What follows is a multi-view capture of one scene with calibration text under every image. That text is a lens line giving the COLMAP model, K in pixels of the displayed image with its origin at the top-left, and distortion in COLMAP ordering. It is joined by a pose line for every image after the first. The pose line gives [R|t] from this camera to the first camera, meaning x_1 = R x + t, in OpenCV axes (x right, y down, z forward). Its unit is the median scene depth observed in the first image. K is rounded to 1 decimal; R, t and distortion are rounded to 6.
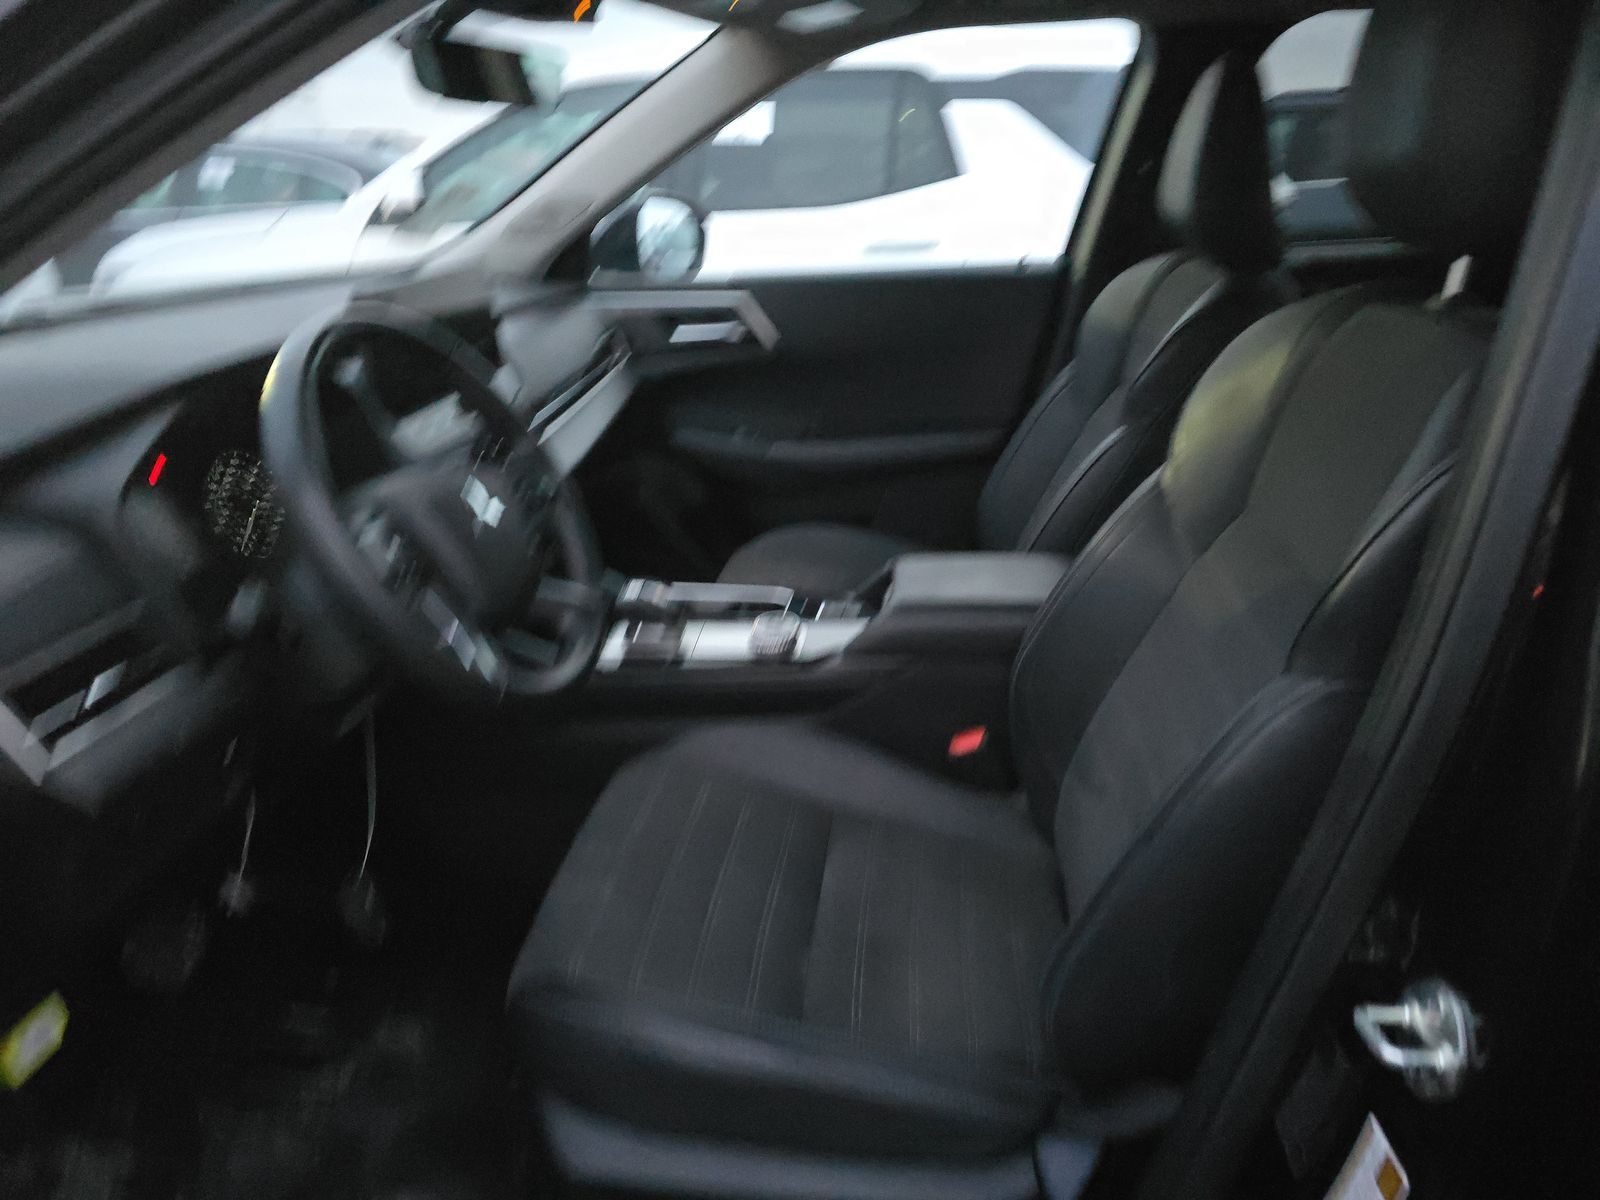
lens RADIAL K [[1065.9, 0, 800.3], [0, 1065.9, 613.8], [0, 0, 1]] dist [0.057295, -0.037736]
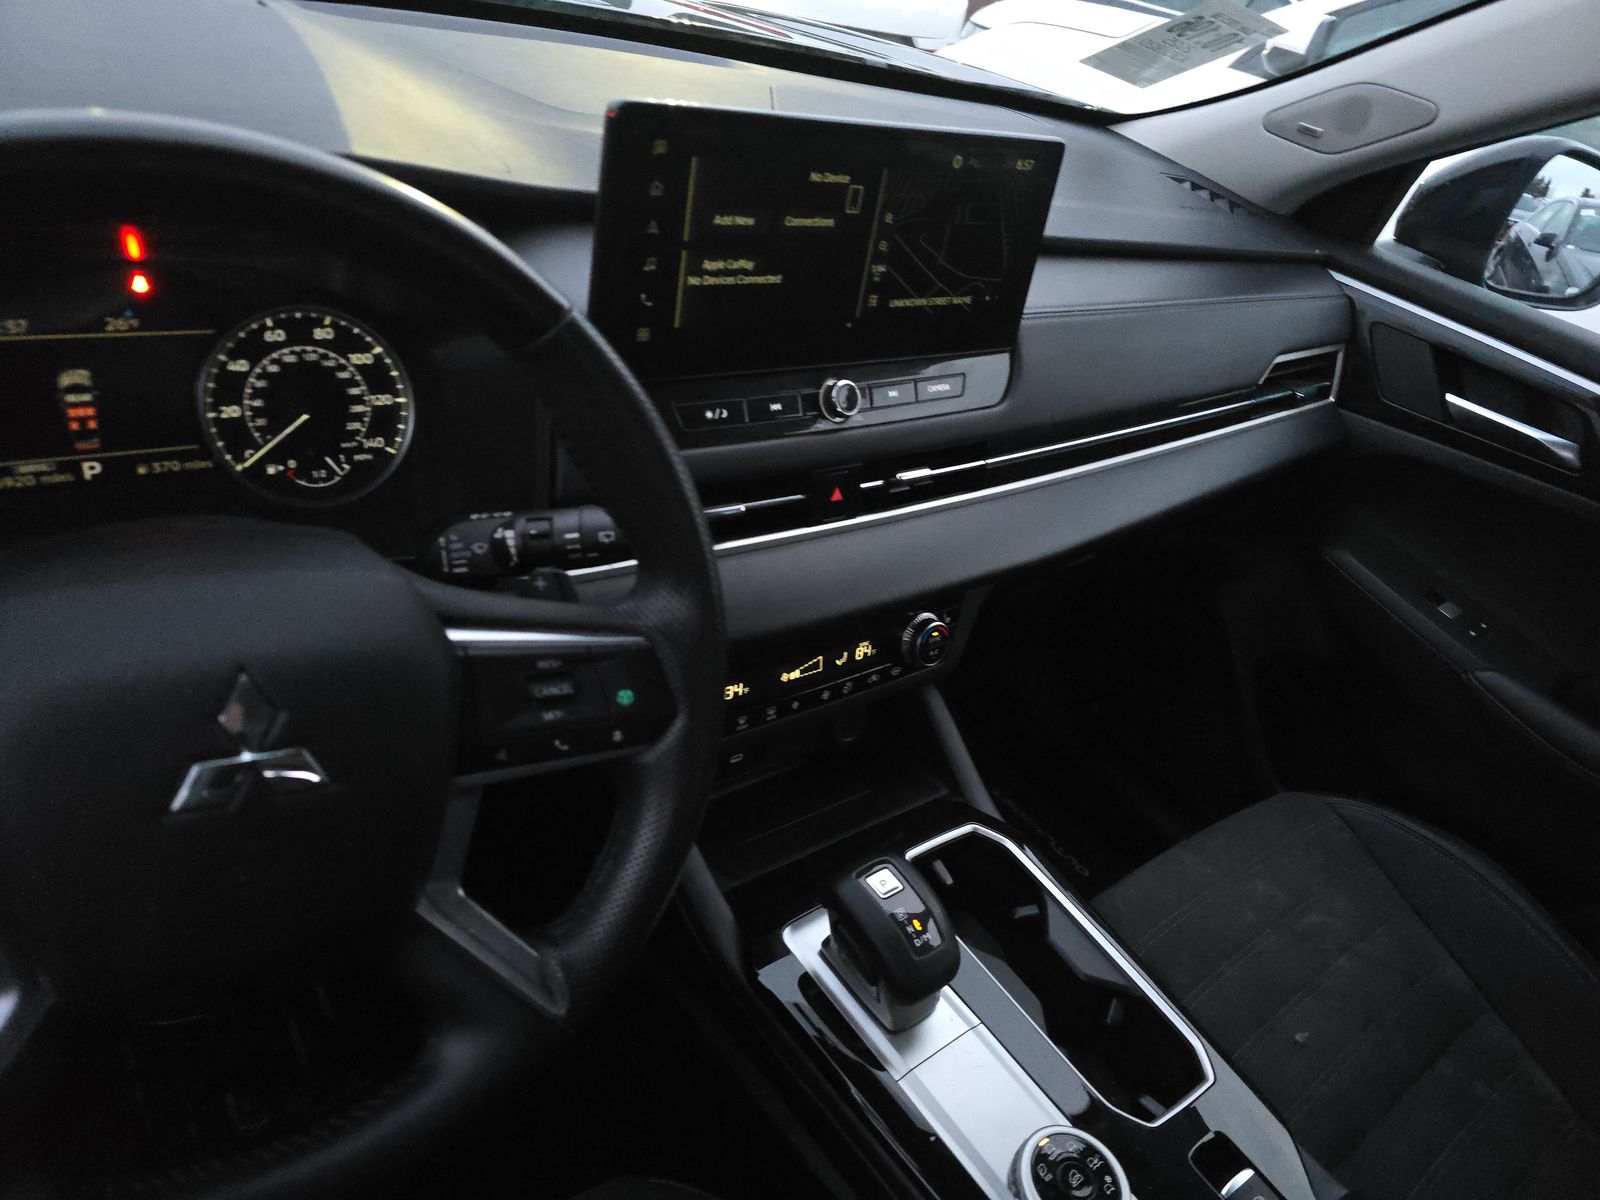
lens RADIAL K [[1065.9, 0, 802.7], [0, 1065.9, 604.0], [0, 0, 1]] dist [0.057295, -0.037736]
pose [[0.670738, 0.557996, -0.488622, -0.009796], [-0.498269, 0.826987, 0.260422, -0.177676], [0.549398, 0.068790, 0.832724, 0.419501]]
